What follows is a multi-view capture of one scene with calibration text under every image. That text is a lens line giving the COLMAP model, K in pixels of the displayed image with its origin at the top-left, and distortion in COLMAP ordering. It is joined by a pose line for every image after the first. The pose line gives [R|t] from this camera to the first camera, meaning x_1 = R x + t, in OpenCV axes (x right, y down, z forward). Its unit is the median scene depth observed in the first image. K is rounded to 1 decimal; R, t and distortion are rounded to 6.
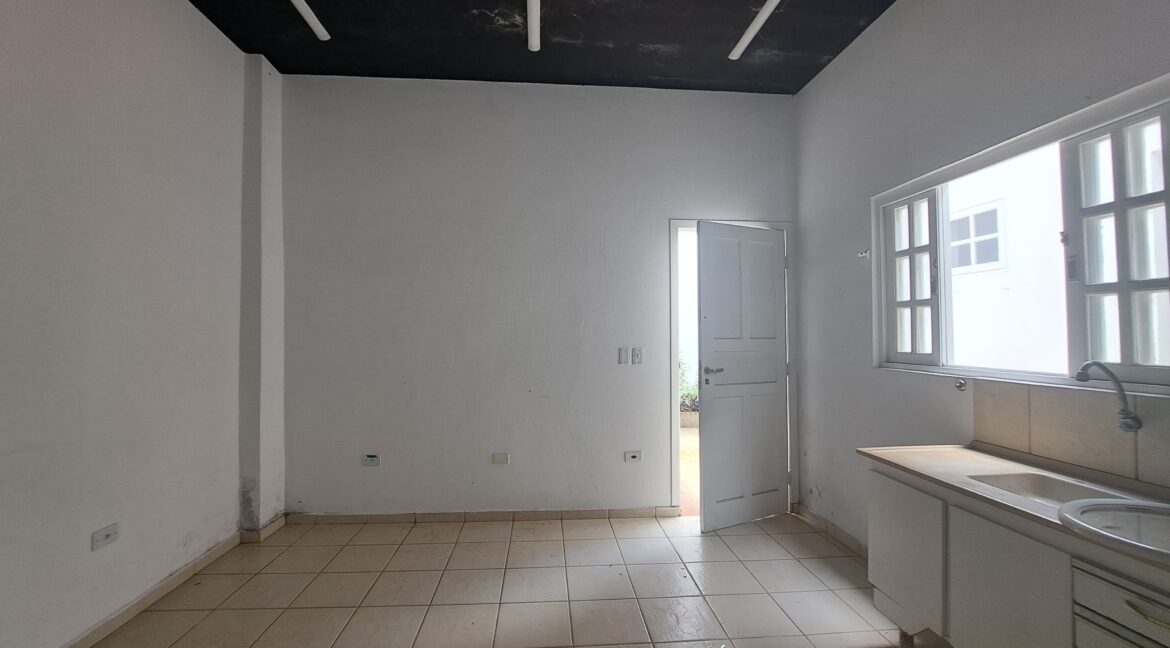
lens RADIAL K [[465.0, 0, 579.2], [0, 465.0, 323.3], [0, 0, 1]] dist [-0.020807, -0.000901]
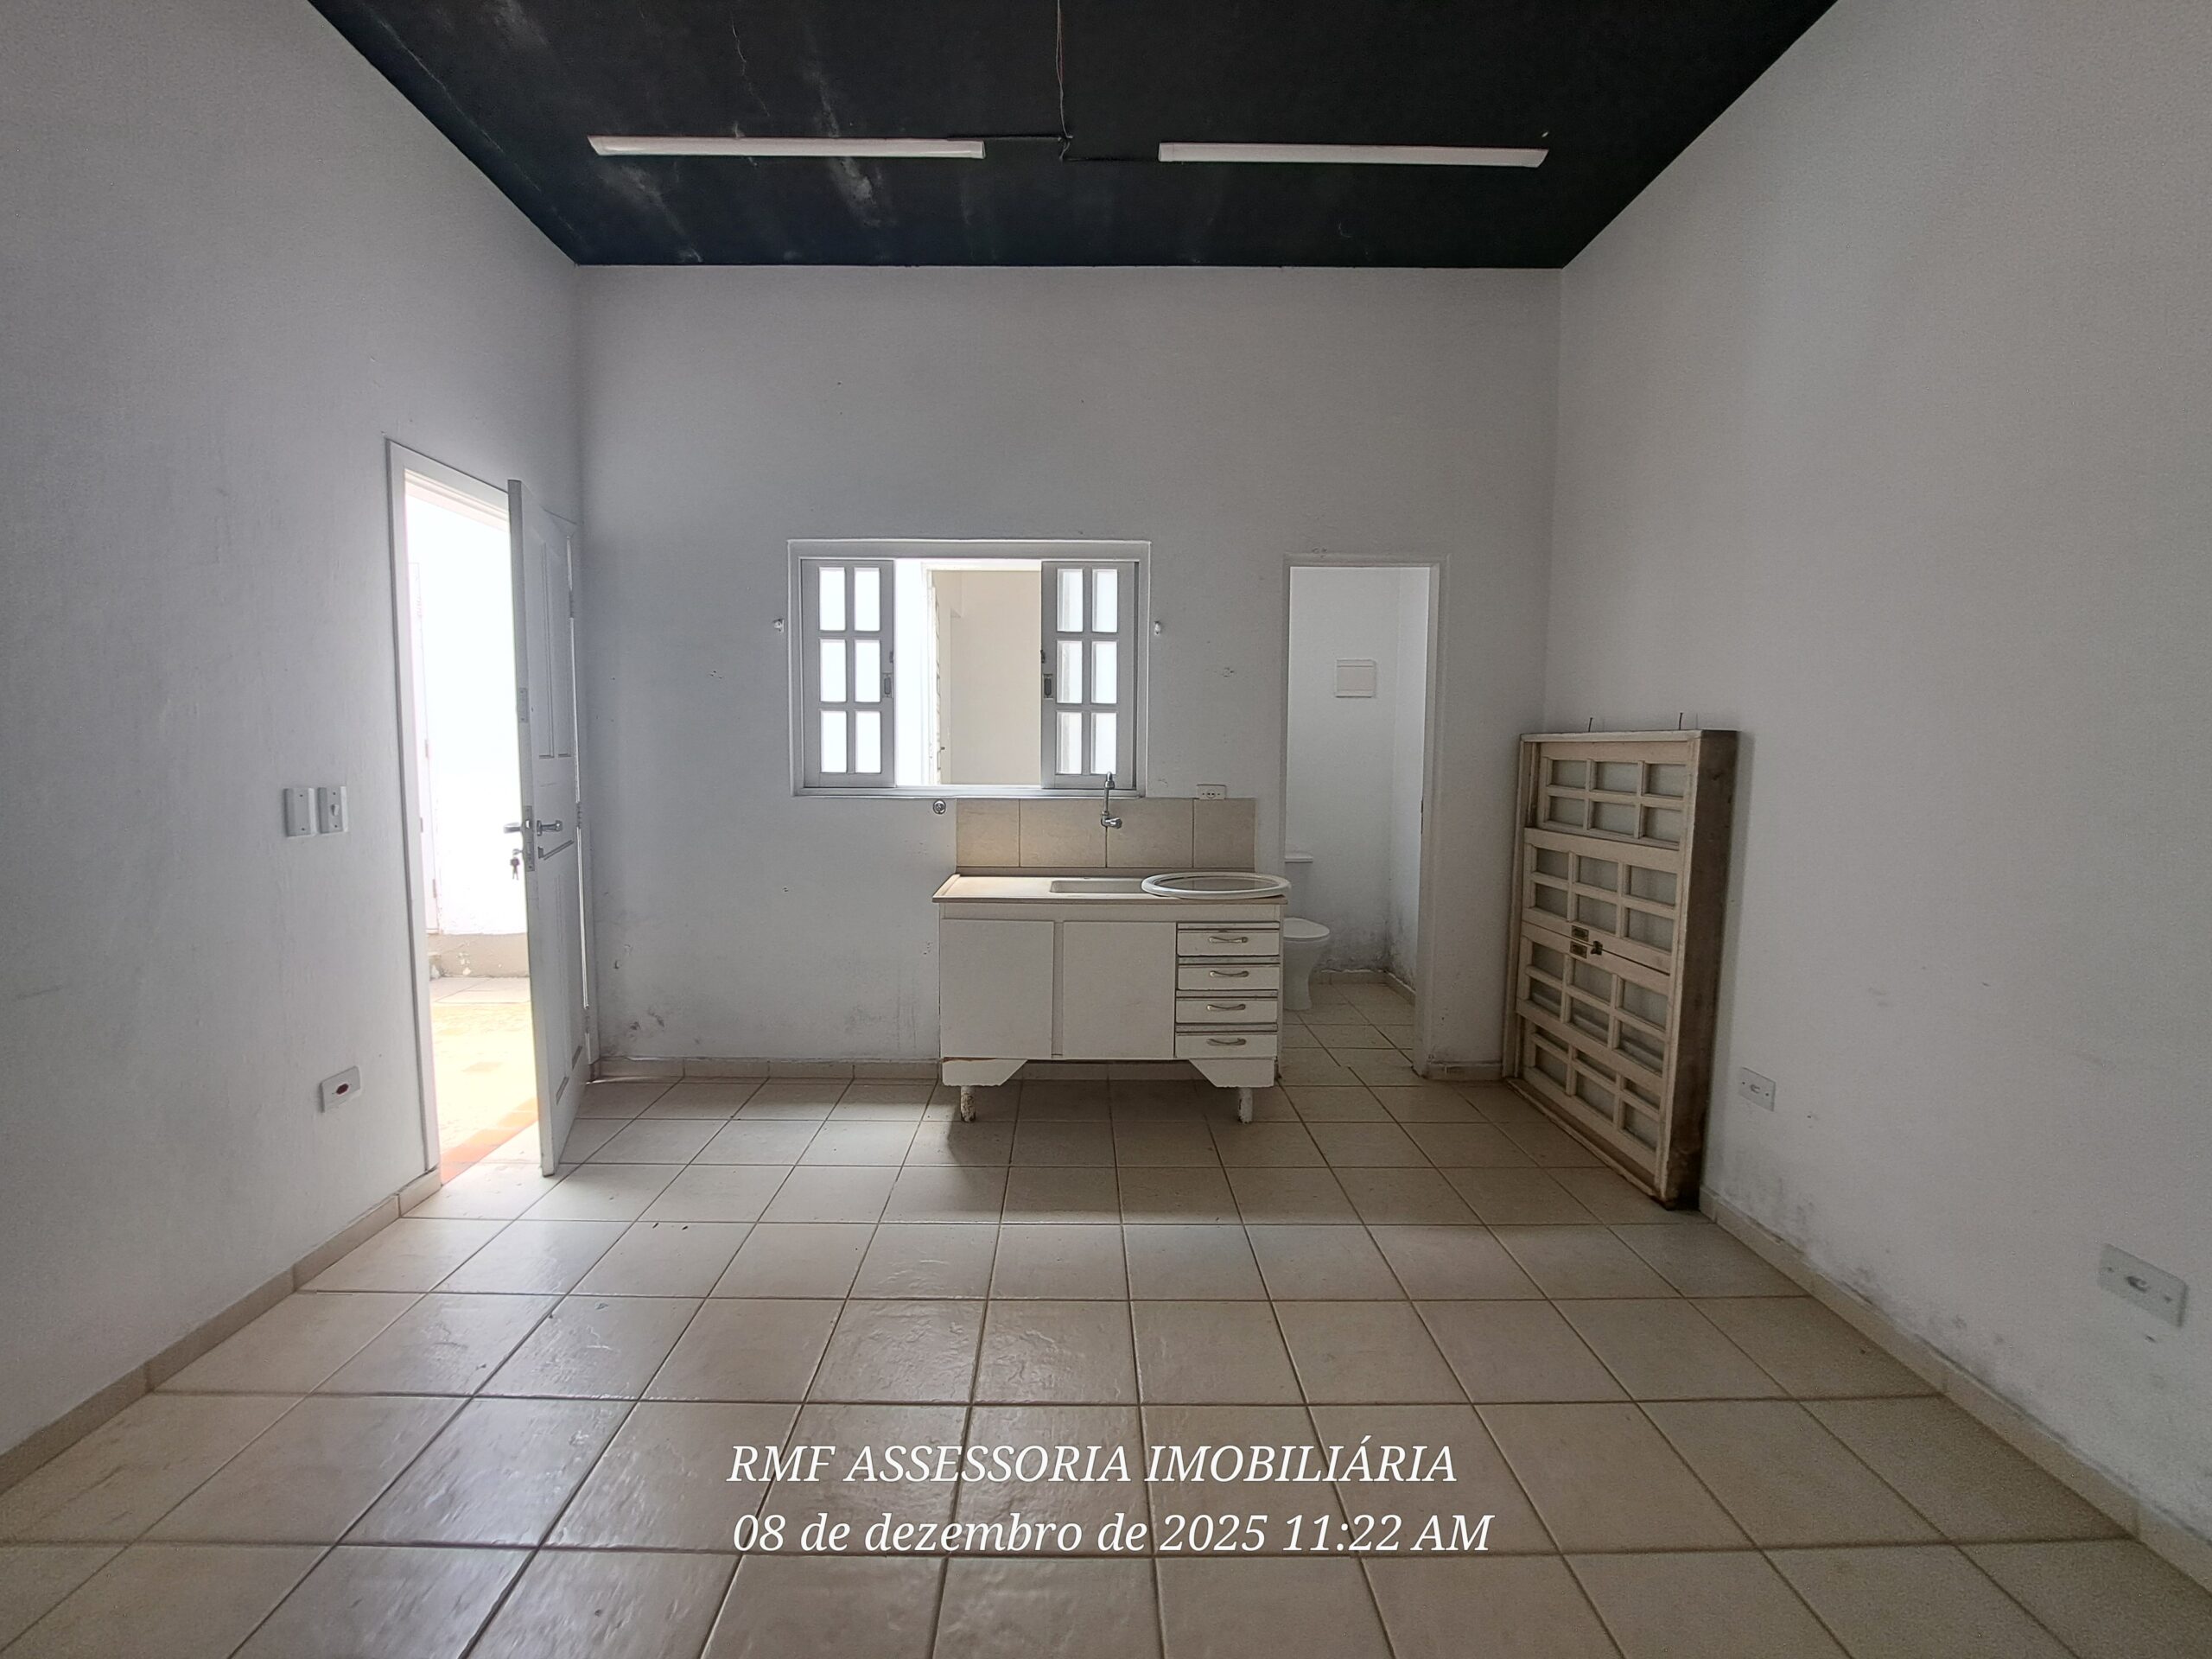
lens RADIAL K [[885.2, 0, 1062.7], [0, 885.2, 820.3], [0, 0, 1]] dist [-0.017494, 0.000036]
pose [[0.077175, -0.083645, 0.993503, -0.642541], [-0.028329, 0.995888, 0.086047, 0.007708], [-0.996615, -0.034785, 0.074488, 0.517251]]
